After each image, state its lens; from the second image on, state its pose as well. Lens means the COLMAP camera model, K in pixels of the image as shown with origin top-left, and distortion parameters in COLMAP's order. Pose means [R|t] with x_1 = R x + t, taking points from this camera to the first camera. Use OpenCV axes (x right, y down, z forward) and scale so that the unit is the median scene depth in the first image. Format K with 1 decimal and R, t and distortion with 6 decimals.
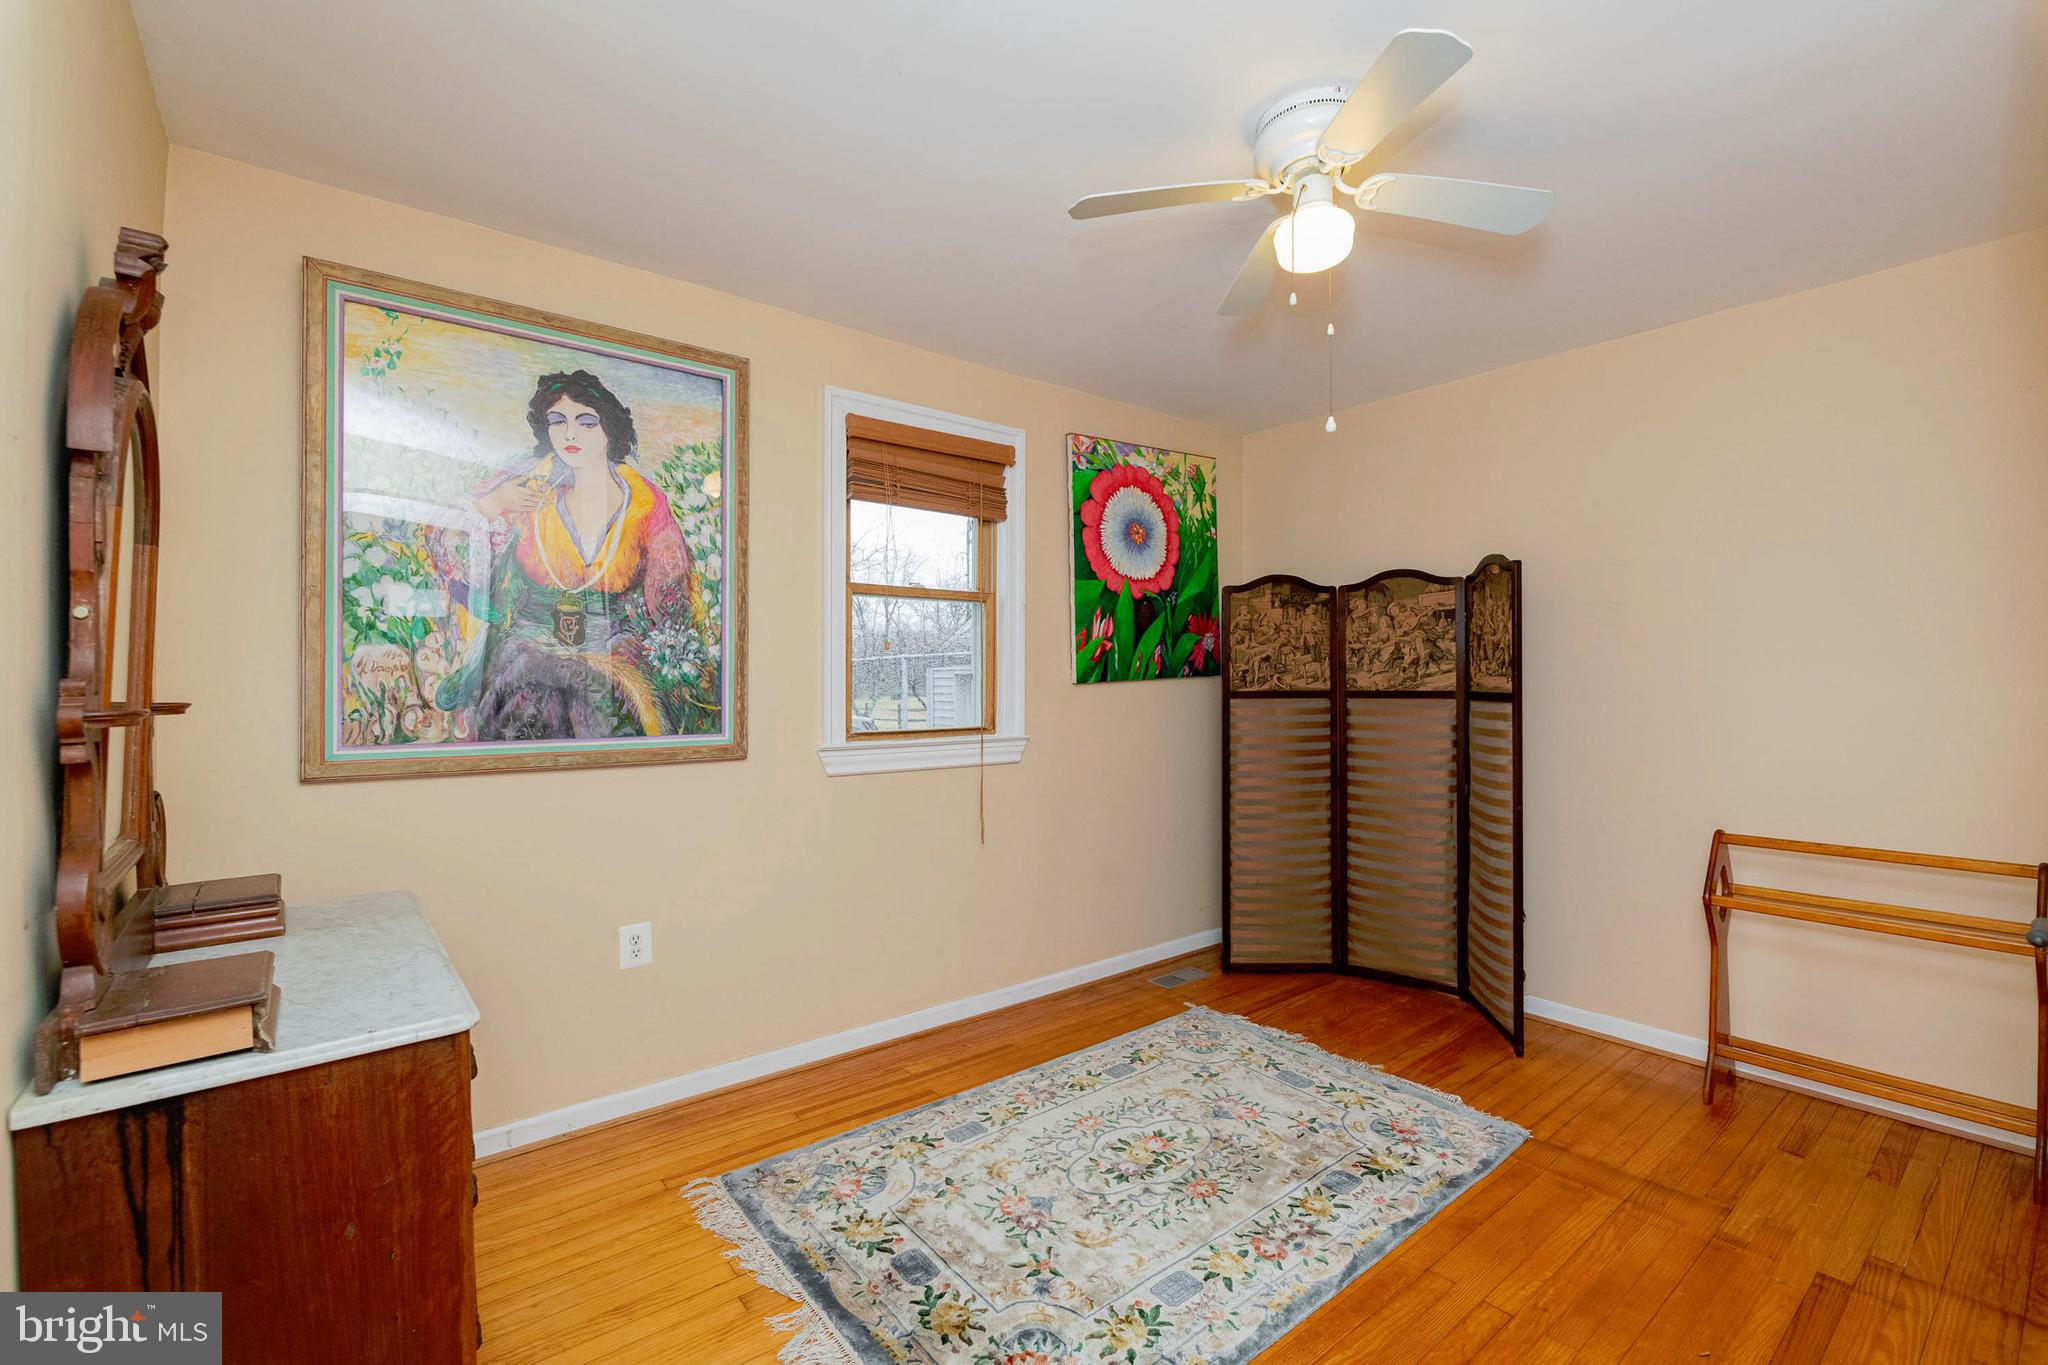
lens RADIAL K [[876.9, 0, 1015.3], [0, 876.9, 677.5], [0, 0, 1]] dist [0.009126, -0.012457]
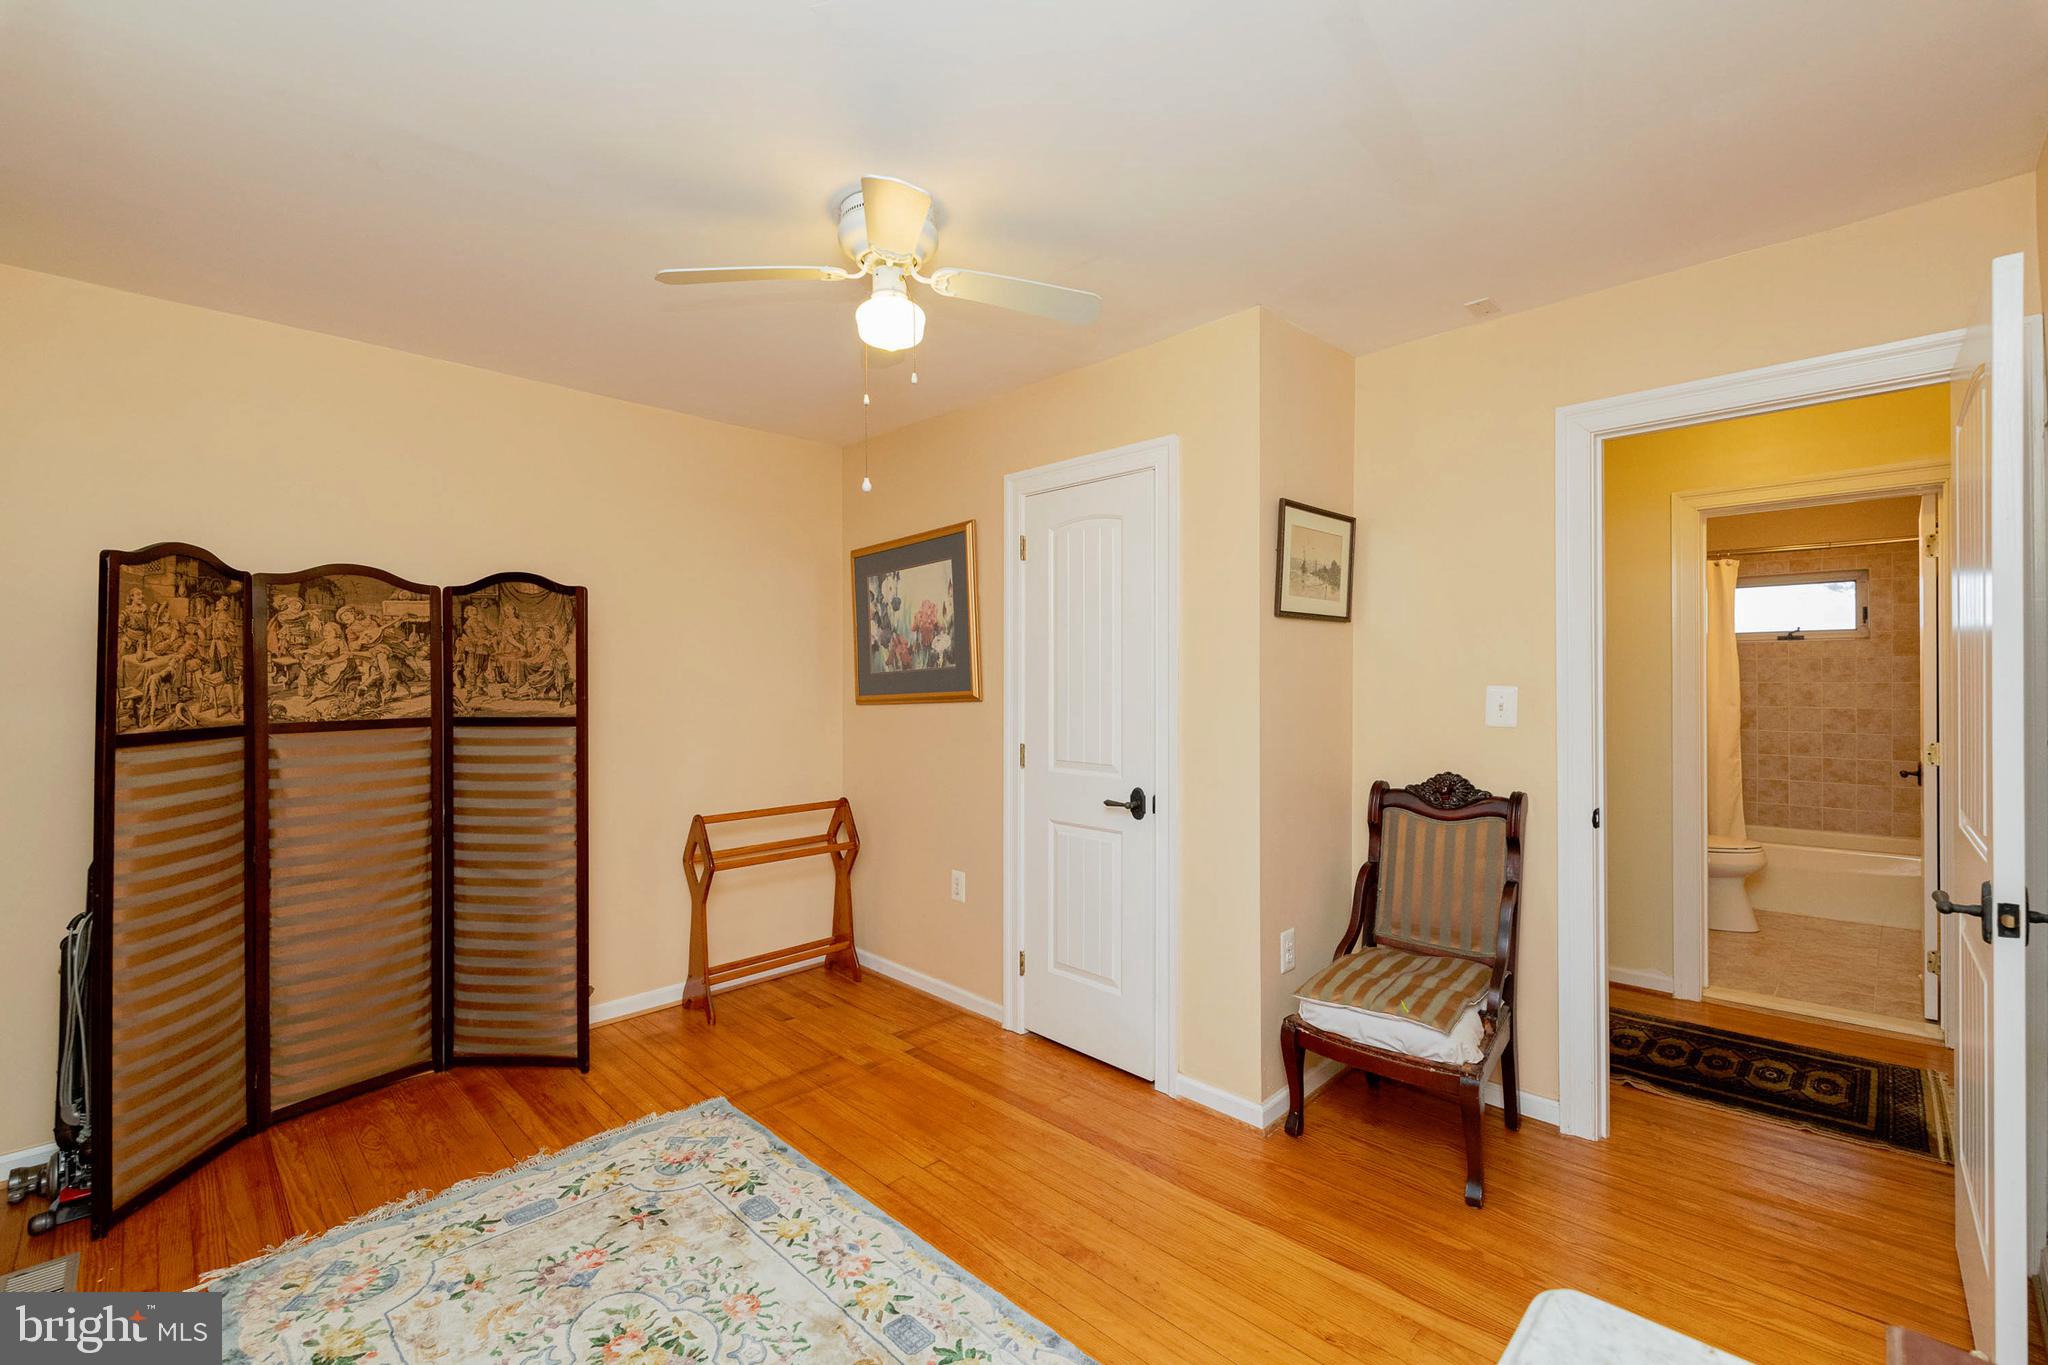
lens RADIAL K [[882.3, 0, 1024.1], [0, 882.3, 672.6], [0, 0, 1]] dist [0.012208, -0.007147]
pose [[-0.126658, 0.004851, 0.991935, -0.449452], [0.000347, 0.999988, -0.004846, -0.024744], [-0.991946, -0.000269, -0.126658, 0.543006]]
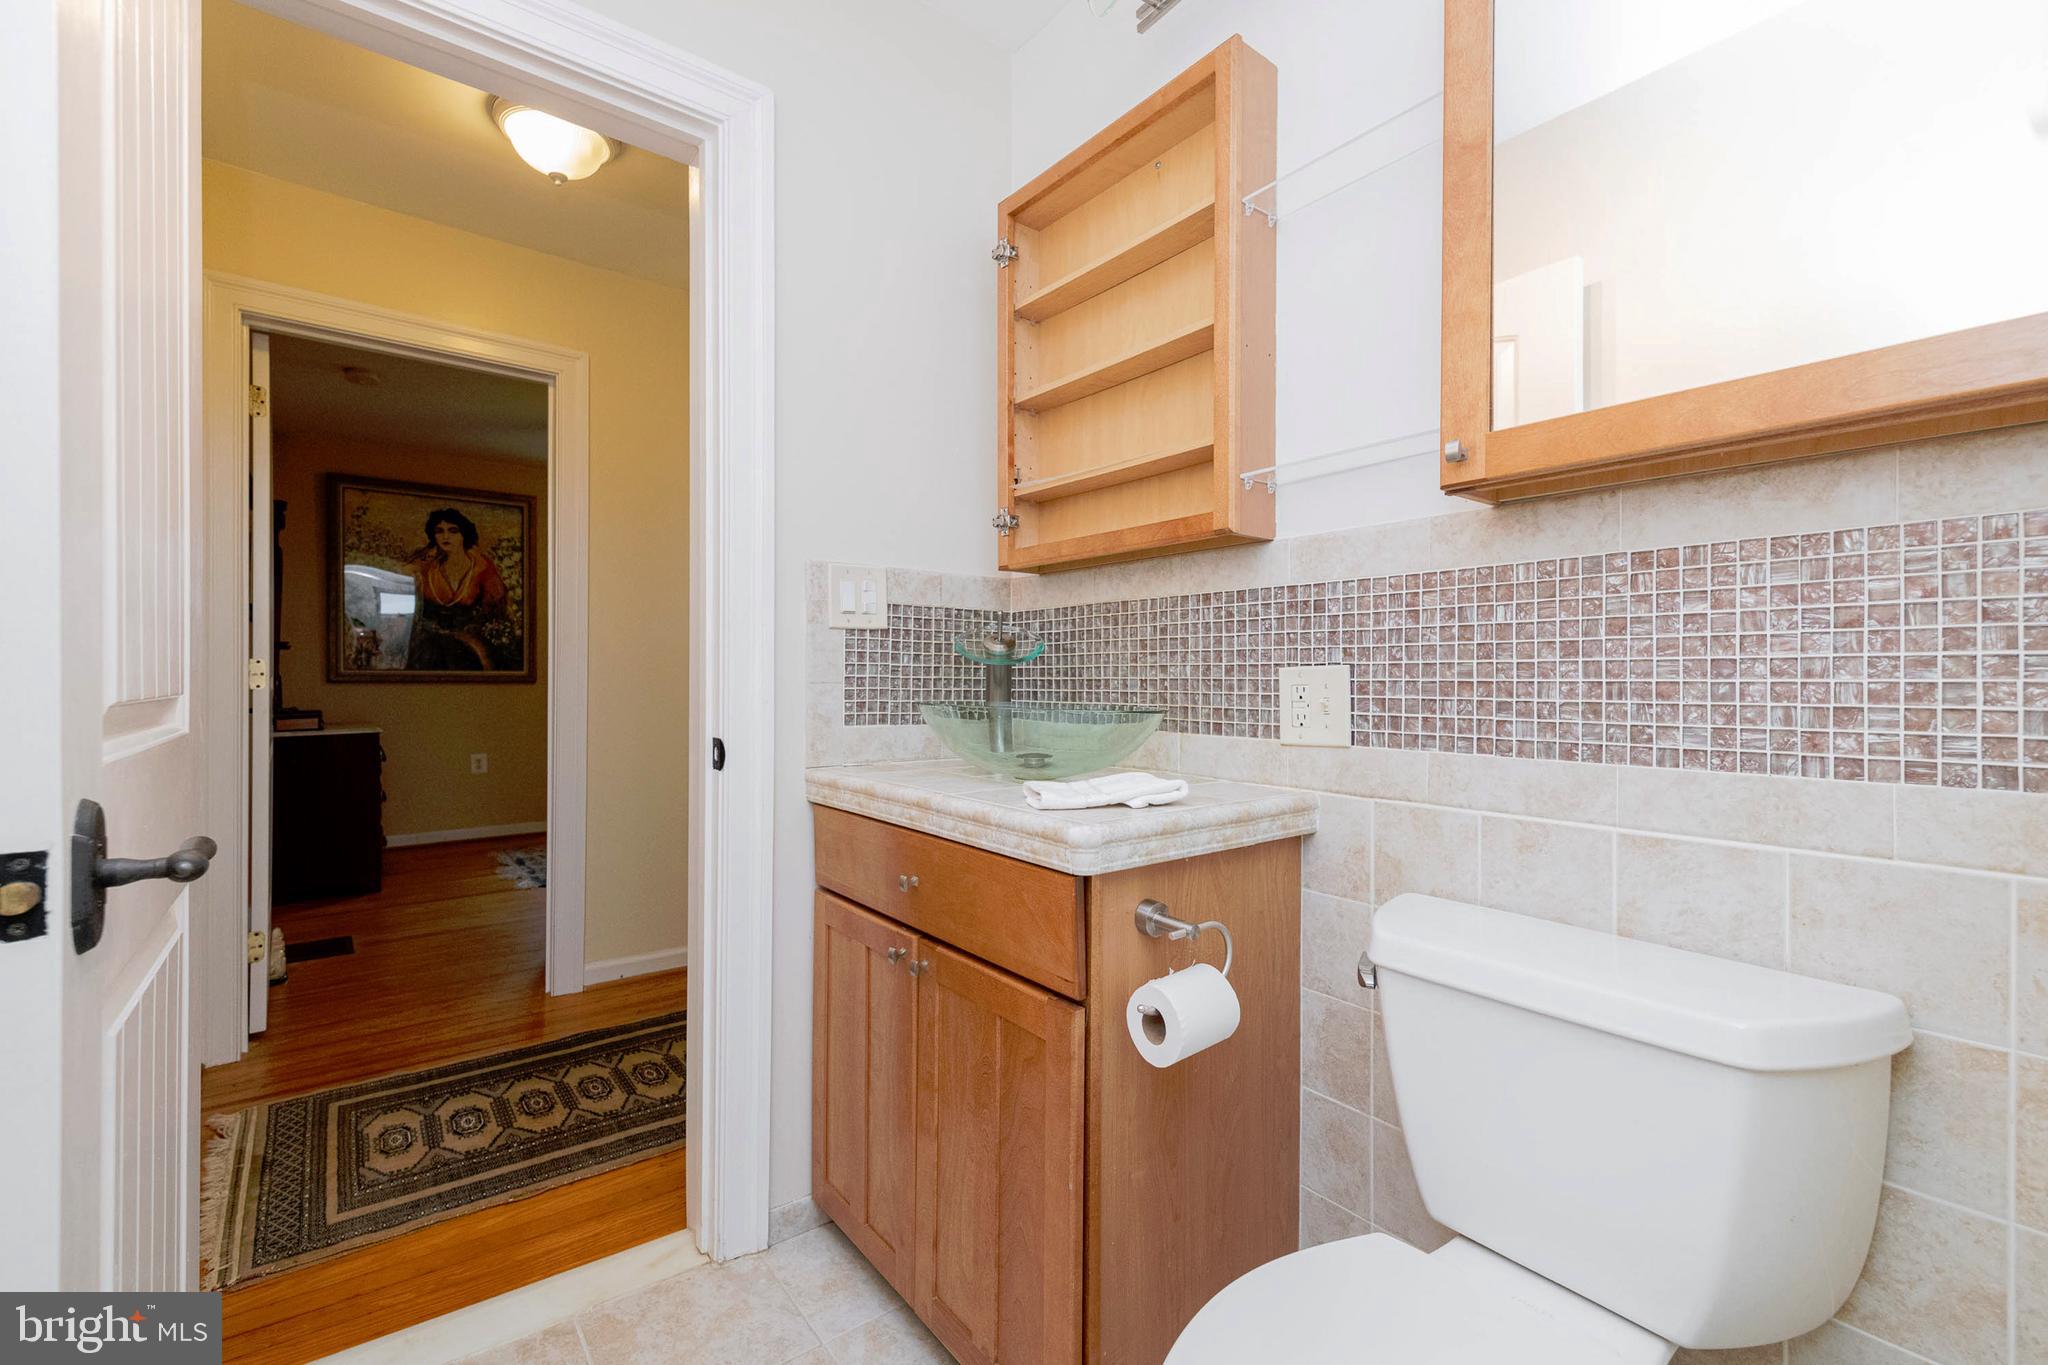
lens RADIAL K [[844.7, 0, 1024.0], [0, 844.7, 682.5], [0, 0, 1]] dist [0.000713, -0.000043]
pose [[0.999905, 0.003883, 0.013206, 0.722389], [-0.003990, 0.999959, 0.008090, 0.059186], [-0.013174, -0.008142, 0.999880, -0.910017]]
